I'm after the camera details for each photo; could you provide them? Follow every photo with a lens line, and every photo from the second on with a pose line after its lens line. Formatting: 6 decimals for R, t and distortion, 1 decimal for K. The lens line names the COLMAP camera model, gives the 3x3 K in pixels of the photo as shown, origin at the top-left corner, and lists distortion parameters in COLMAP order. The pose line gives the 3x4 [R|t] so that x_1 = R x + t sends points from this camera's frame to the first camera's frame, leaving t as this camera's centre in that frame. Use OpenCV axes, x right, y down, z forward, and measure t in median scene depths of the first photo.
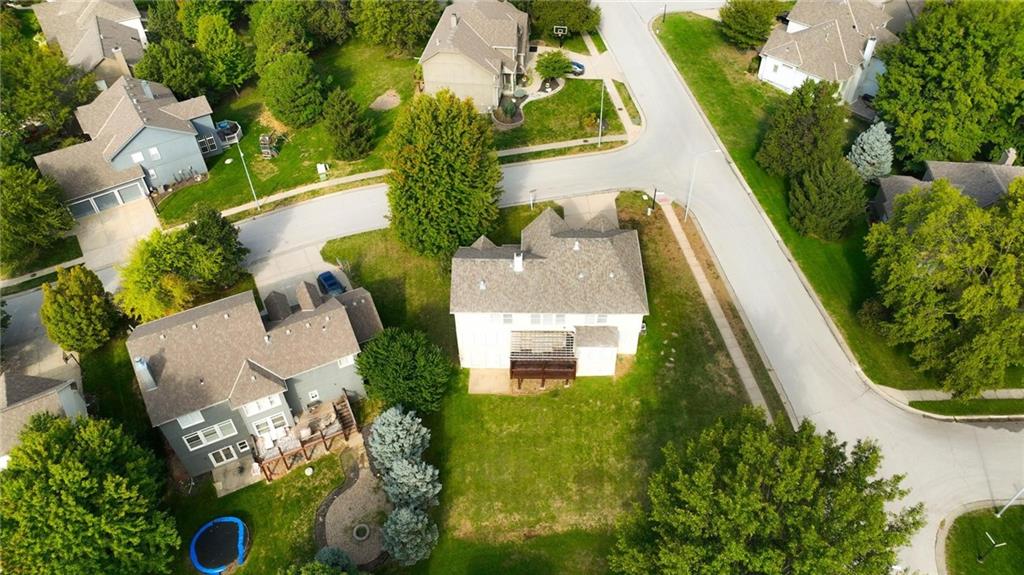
lens RADIAL K [[722.9, 0, 513.8], [0, 722.9, 287.8], [0, 0, 1]] dist [-0.001155, 0.015882]
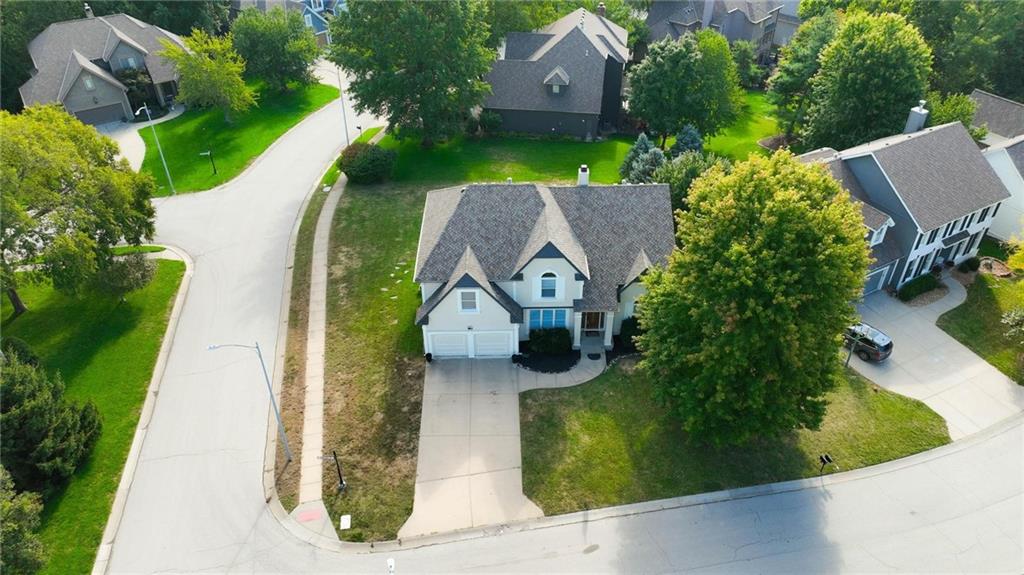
lens RADIAL K [[722.9, 0, 508.9], [0, 722.9, 287.8], [0, 0, 1]] dist [-0.001155, 0.015882]
pose [[-0.999106, 0.040250, -0.012913, 0.095402], [-0.006930, 0.145376, 0.989352, -0.742017], [0.041699, 0.988557, -0.144967, 1.133873]]
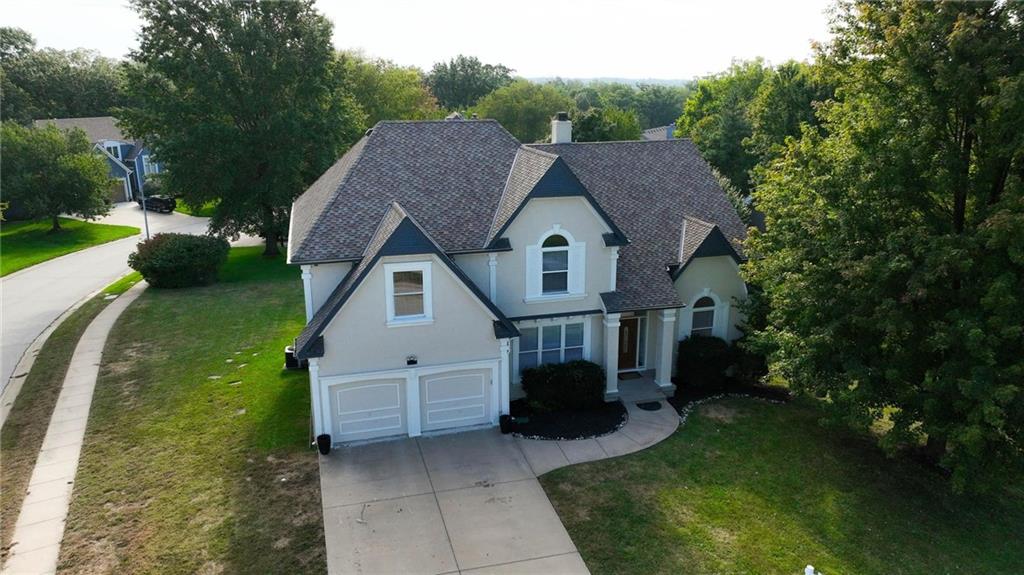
lens RADIAL K [[722.9, 0, 510.7], [0, 722.9, 285.2], [0, 0, 1]] dist [-0.001155, 0.015882]
pose [[-0.957136, 0.096206, -0.273194, 0.168533], [-0.190430, 0.501674, 0.843836, -0.362472], [0.218236, 0.859691, -0.461850, 1.203174]]
